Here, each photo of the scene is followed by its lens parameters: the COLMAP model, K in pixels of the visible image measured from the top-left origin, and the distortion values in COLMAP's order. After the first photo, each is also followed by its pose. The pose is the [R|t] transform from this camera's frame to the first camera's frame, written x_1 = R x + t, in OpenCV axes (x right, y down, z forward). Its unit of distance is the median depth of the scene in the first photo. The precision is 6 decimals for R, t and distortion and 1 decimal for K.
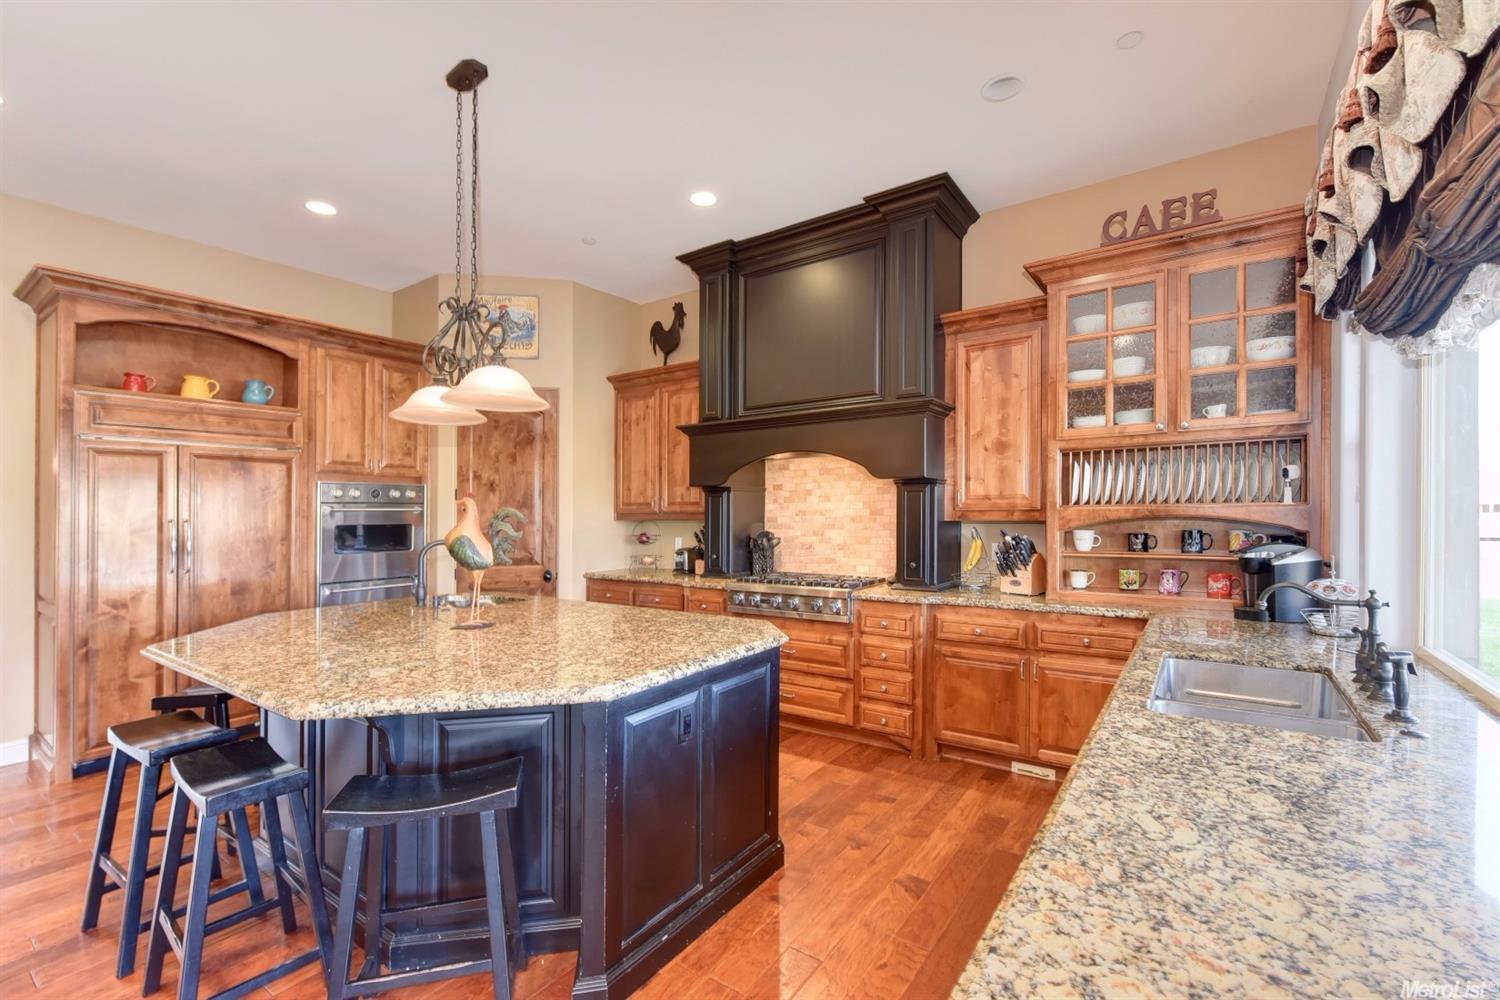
lens RADIAL K [[640.1, 0, 770.4], [0, 640.1, 509.5], [0, 0, 1]] dist [0.000045, 0.000015]
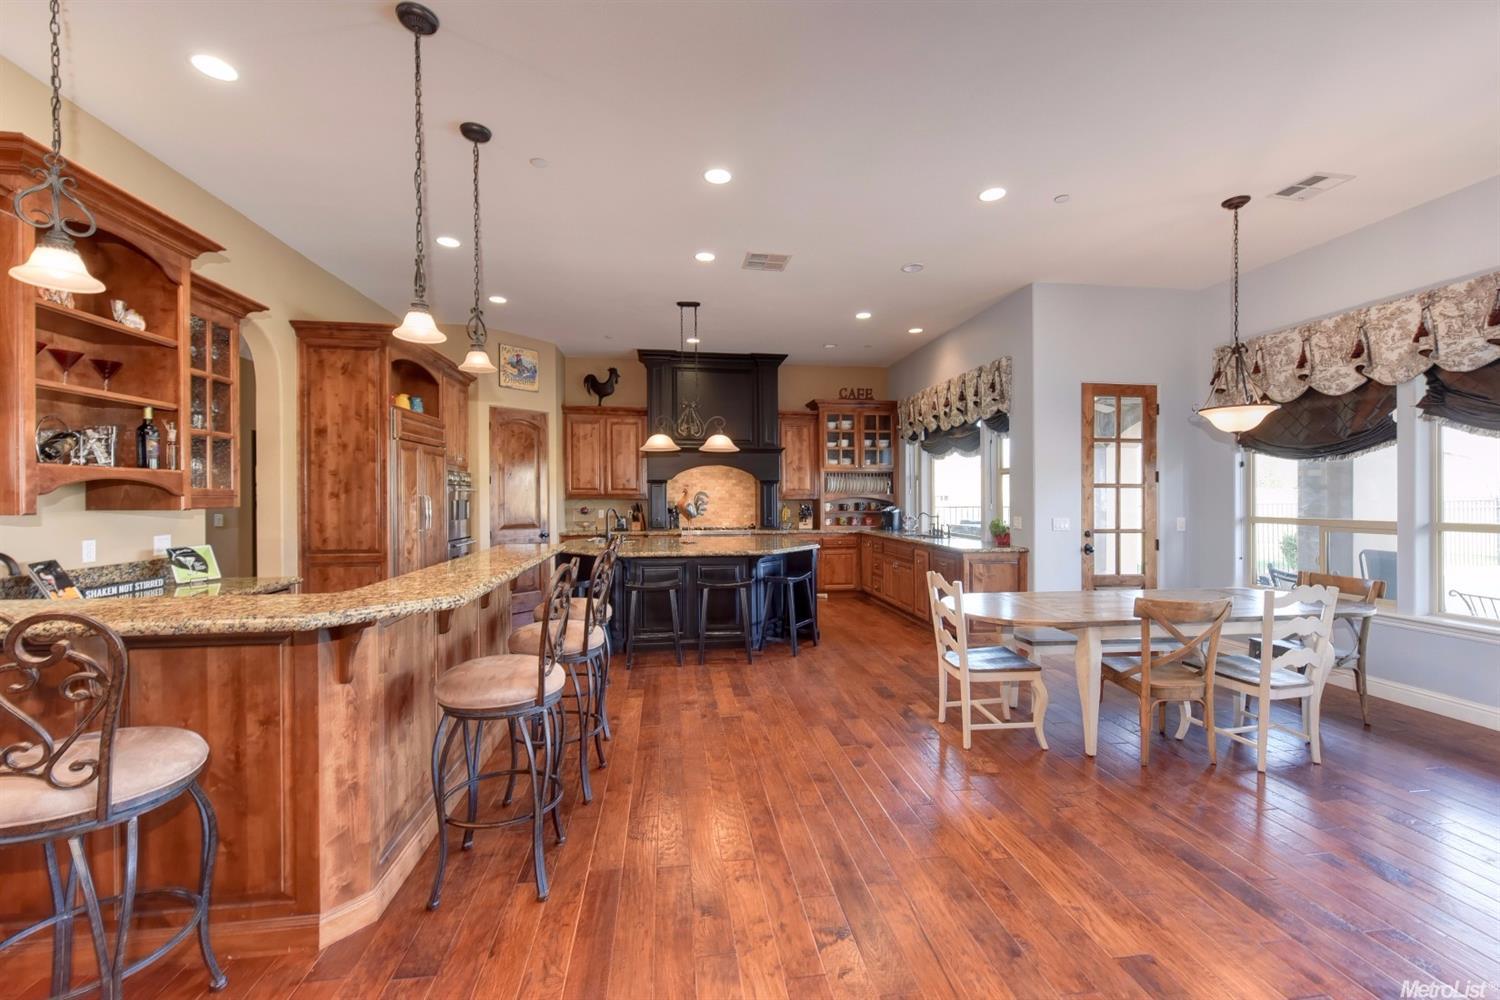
lens RADIAL K [[586.6, 0, 756.2], [0, 586.6, 504.2], [0, 0, 1]] dist [-0.007290, -0.000006]
pose [[0.726886, -0.000351, 0.686758, -1.021900], [-0.009651, 0.999896, 0.010726, 0.011126], [-0.686690, -0.014424, 0.726807, -0.404817]]
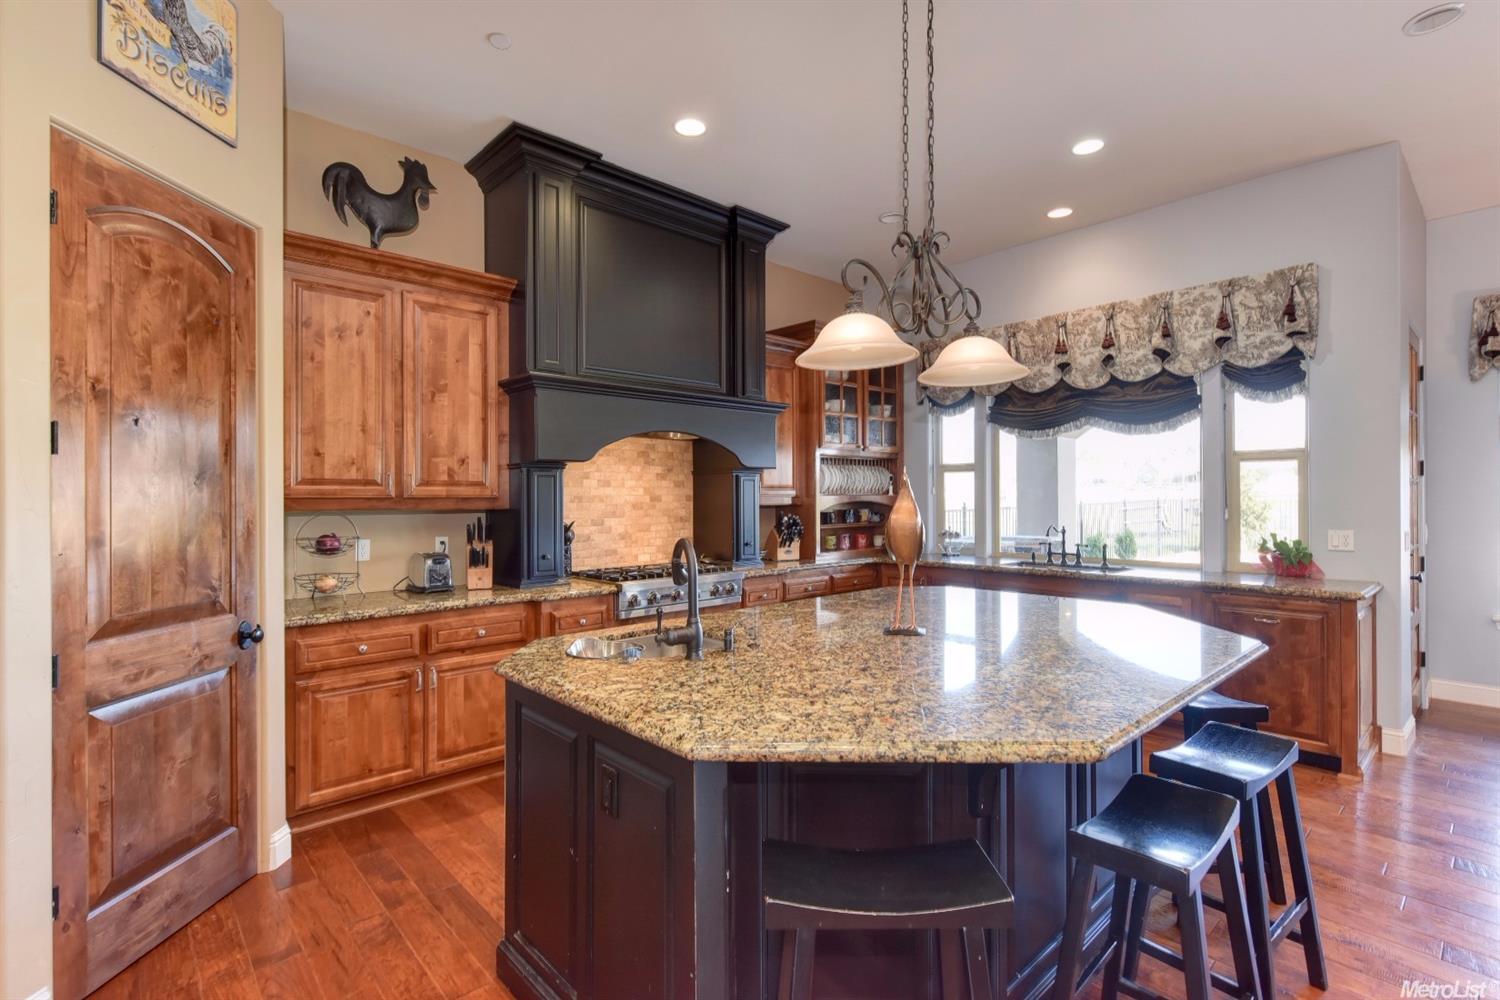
lens RADIAL K [[707.3, 0, 741.4], [0, 707.3, 496.3], [0, 0, 1]] dist [0.003954, 0.000256]
pose [[0.225190, 0.010275, 0.974261, -0.822663], [-0.000818, 0.999946, -0.010357, 0.011405], [-0.974315, 0.001535, 0.225186, 0.593879]]
